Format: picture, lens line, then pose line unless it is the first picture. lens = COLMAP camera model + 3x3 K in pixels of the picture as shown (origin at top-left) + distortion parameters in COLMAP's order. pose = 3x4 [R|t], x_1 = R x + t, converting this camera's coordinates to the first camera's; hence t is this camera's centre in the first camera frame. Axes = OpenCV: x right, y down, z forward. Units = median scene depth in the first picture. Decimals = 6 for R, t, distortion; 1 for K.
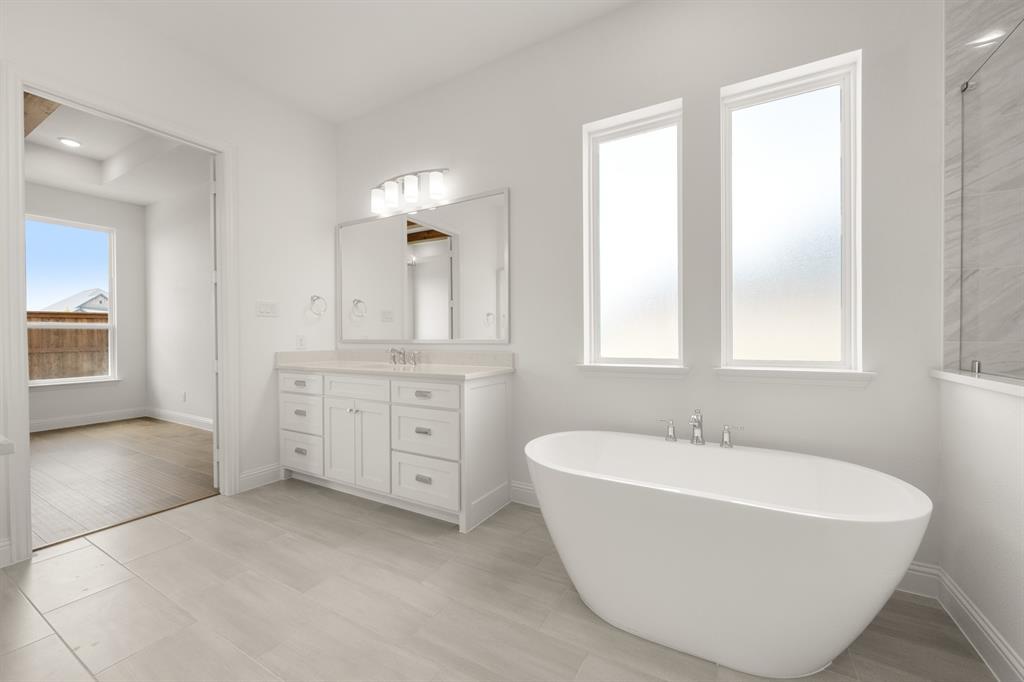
lens RADIAL K [[402.8, 0, 511.2], [0, 402.8, 337.9], [0, 0, 1]] dist [-0.000337, 0.000239]
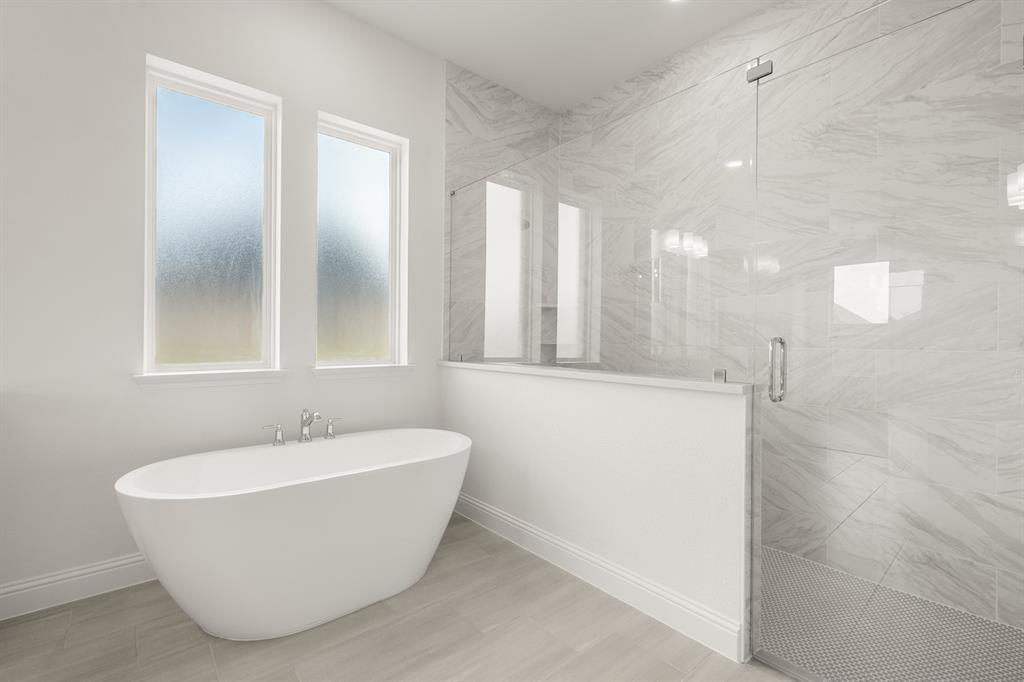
lens RADIAL K [[451.1, 0, 508.8], [0, 451.1, 339.1], [0, 0, 1]] dist [-0.001987, 0.000362]
pose [[0.340375, 0.005040, 0.940276, -0.489216], [-0.008280, 0.999963, -0.002363, -0.005727], [-0.940253, -0.006981, 0.340404, 0.110328]]
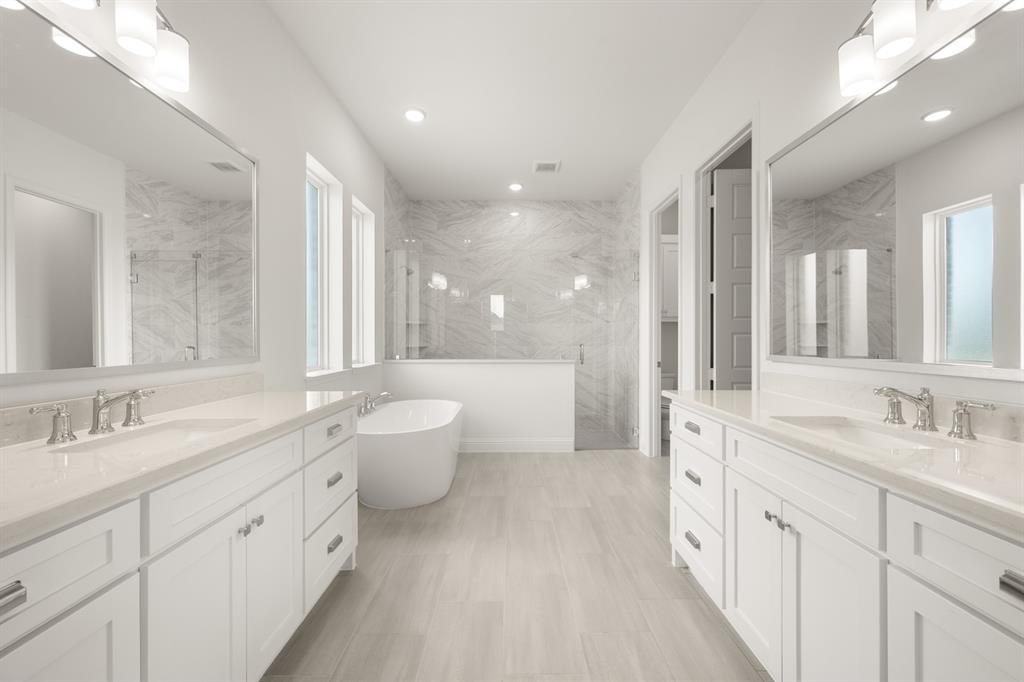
lens RADIAL K [[402.8, 0, 511.6], [0, 402.8, 338.7], [0, 0, 1]] dist [-0.000337, 0.000239]
pose [[-0.497354, 0.003535, 0.867541, -1.320749], [0.002765, 0.999993, -0.002490, -0.036471], [-0.867543, 0.001161, -0.497360, 1.382961]]
